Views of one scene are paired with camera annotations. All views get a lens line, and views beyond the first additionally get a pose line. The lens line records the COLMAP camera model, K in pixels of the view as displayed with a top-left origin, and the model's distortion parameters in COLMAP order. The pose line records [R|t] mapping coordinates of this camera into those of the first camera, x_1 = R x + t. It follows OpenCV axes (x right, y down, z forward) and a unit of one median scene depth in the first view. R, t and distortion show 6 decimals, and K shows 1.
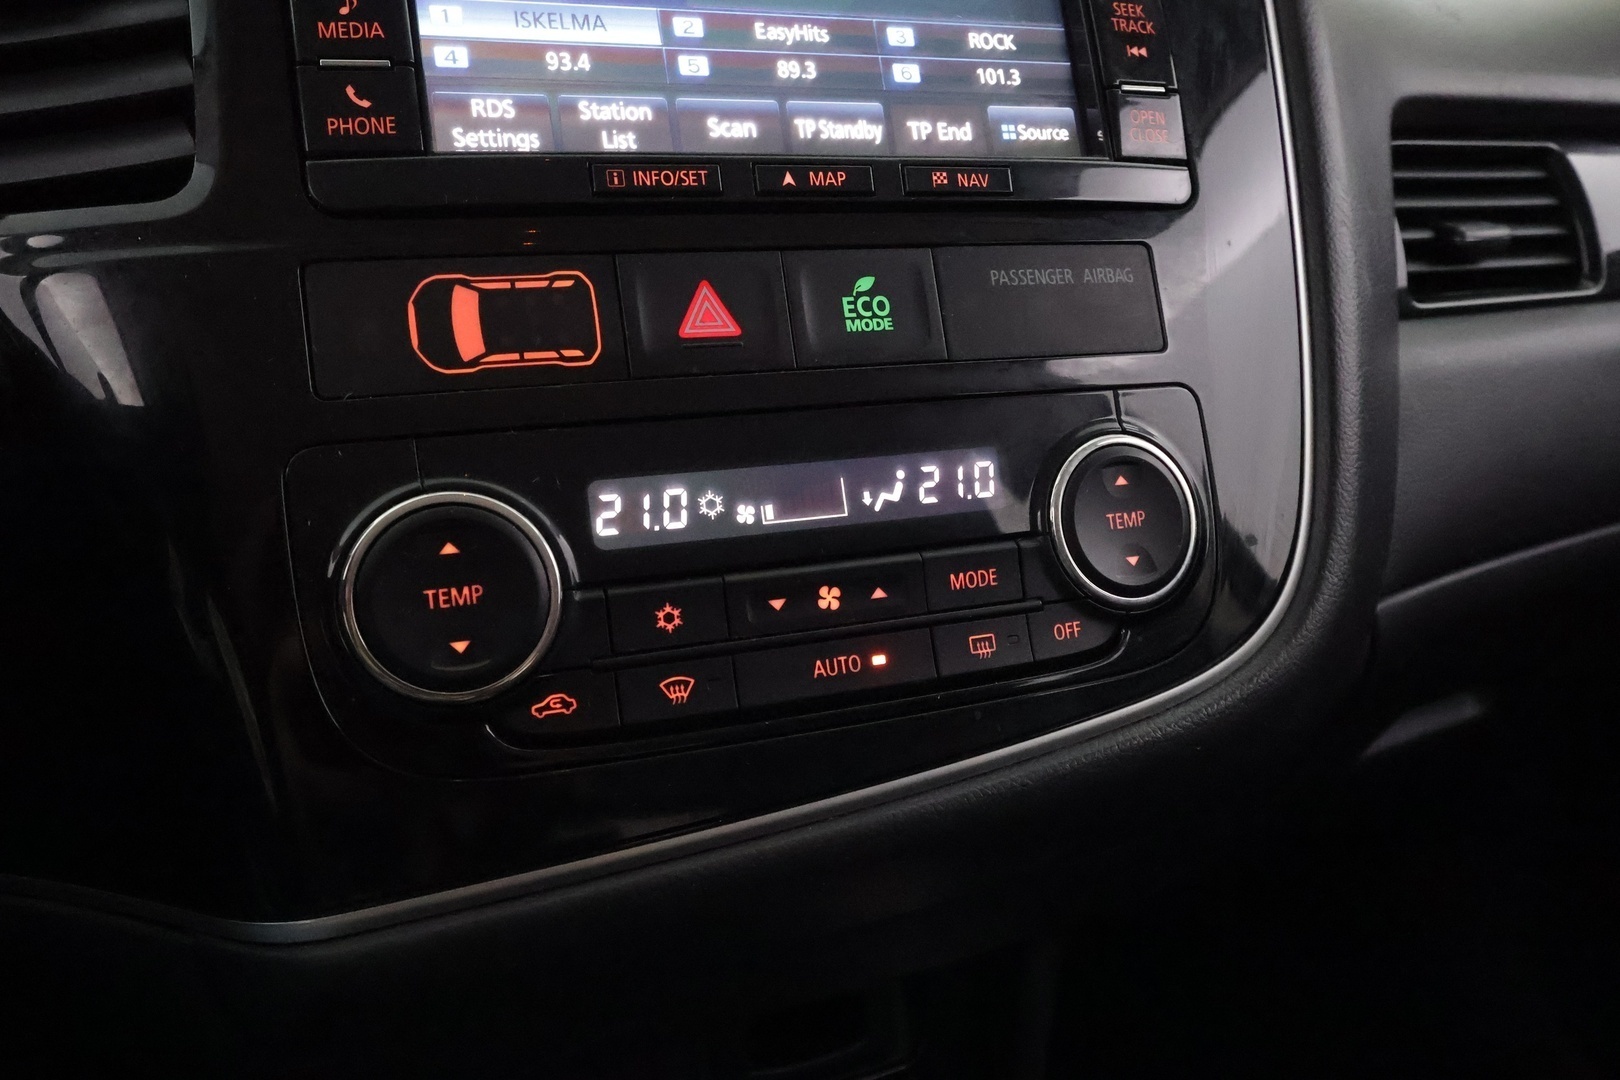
lens RADIAL K [[1225.5, 0, 809.8], [0, 1225.5, 529.8], [0, 0, 1]] dist [0.005689, 0.027553]
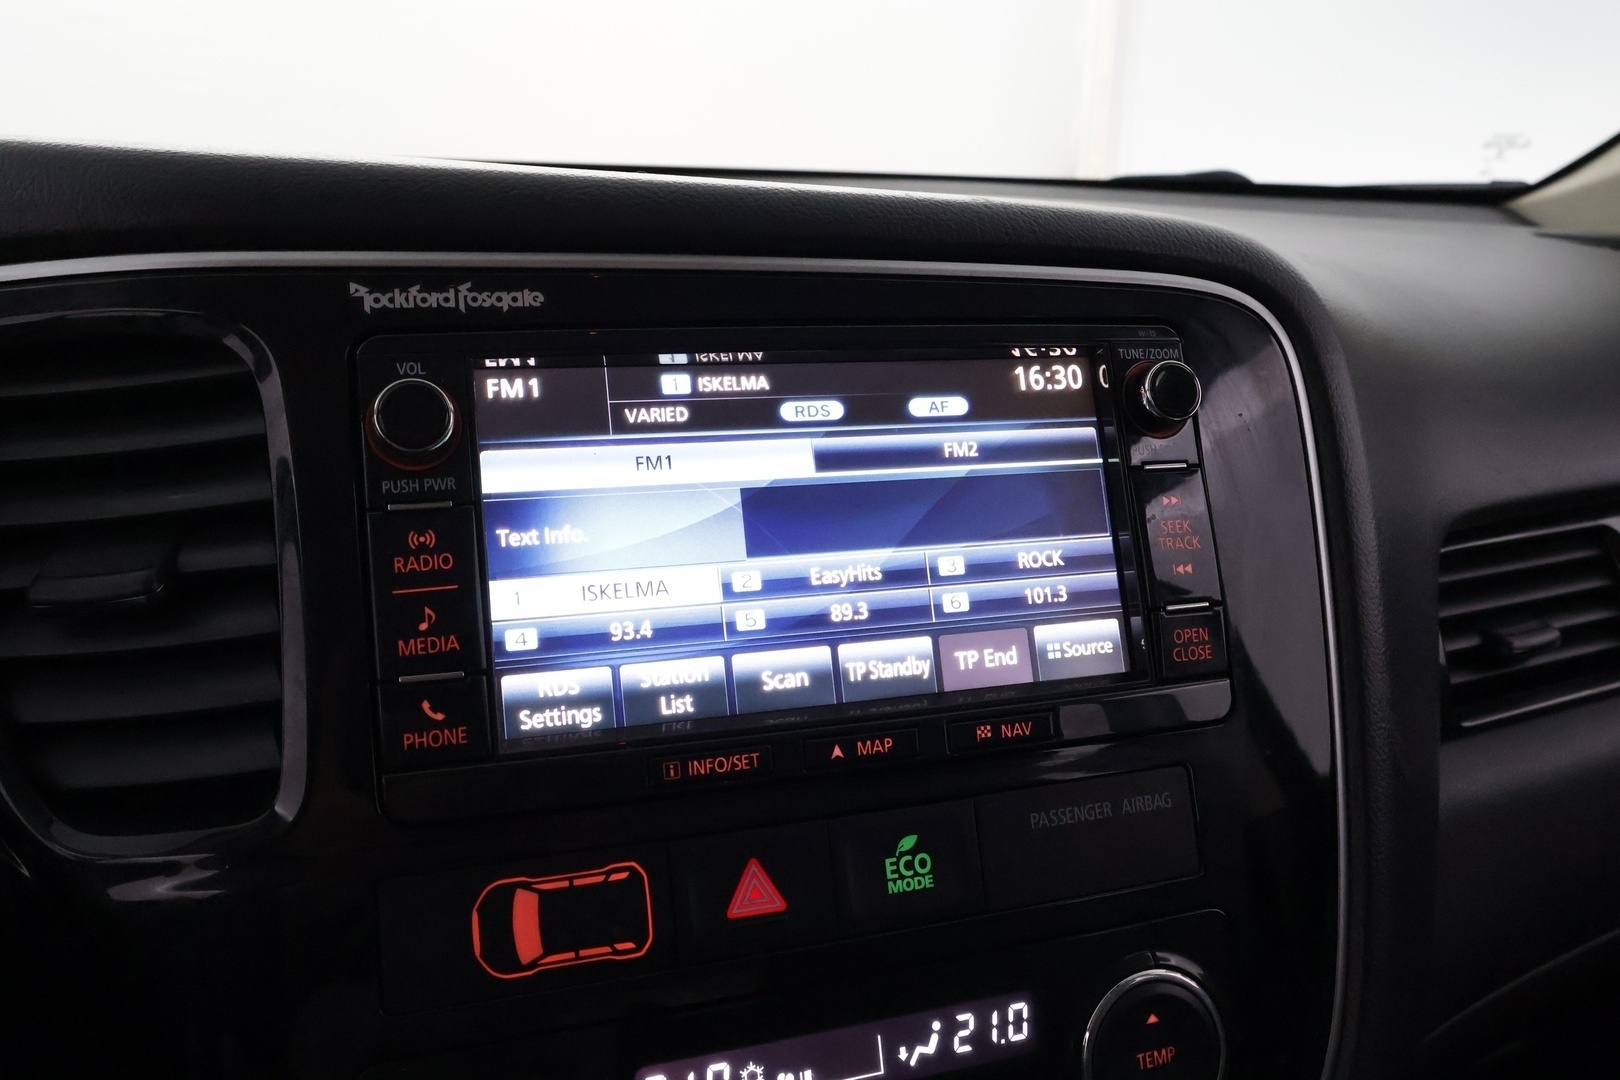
lens RADIAL K [[1225.5, 0, 814.8], [0, 1225.5, 541.4], [0, 0, 1]] dist [0.005689, 0.027553]
pose [[0.998707, 0.033867, -0.037899, -0.002974], [-0.033865, 0.999426, 0.000696, -0.458625], [0.037901, 0.000588, 0.999281, -0.040766]]
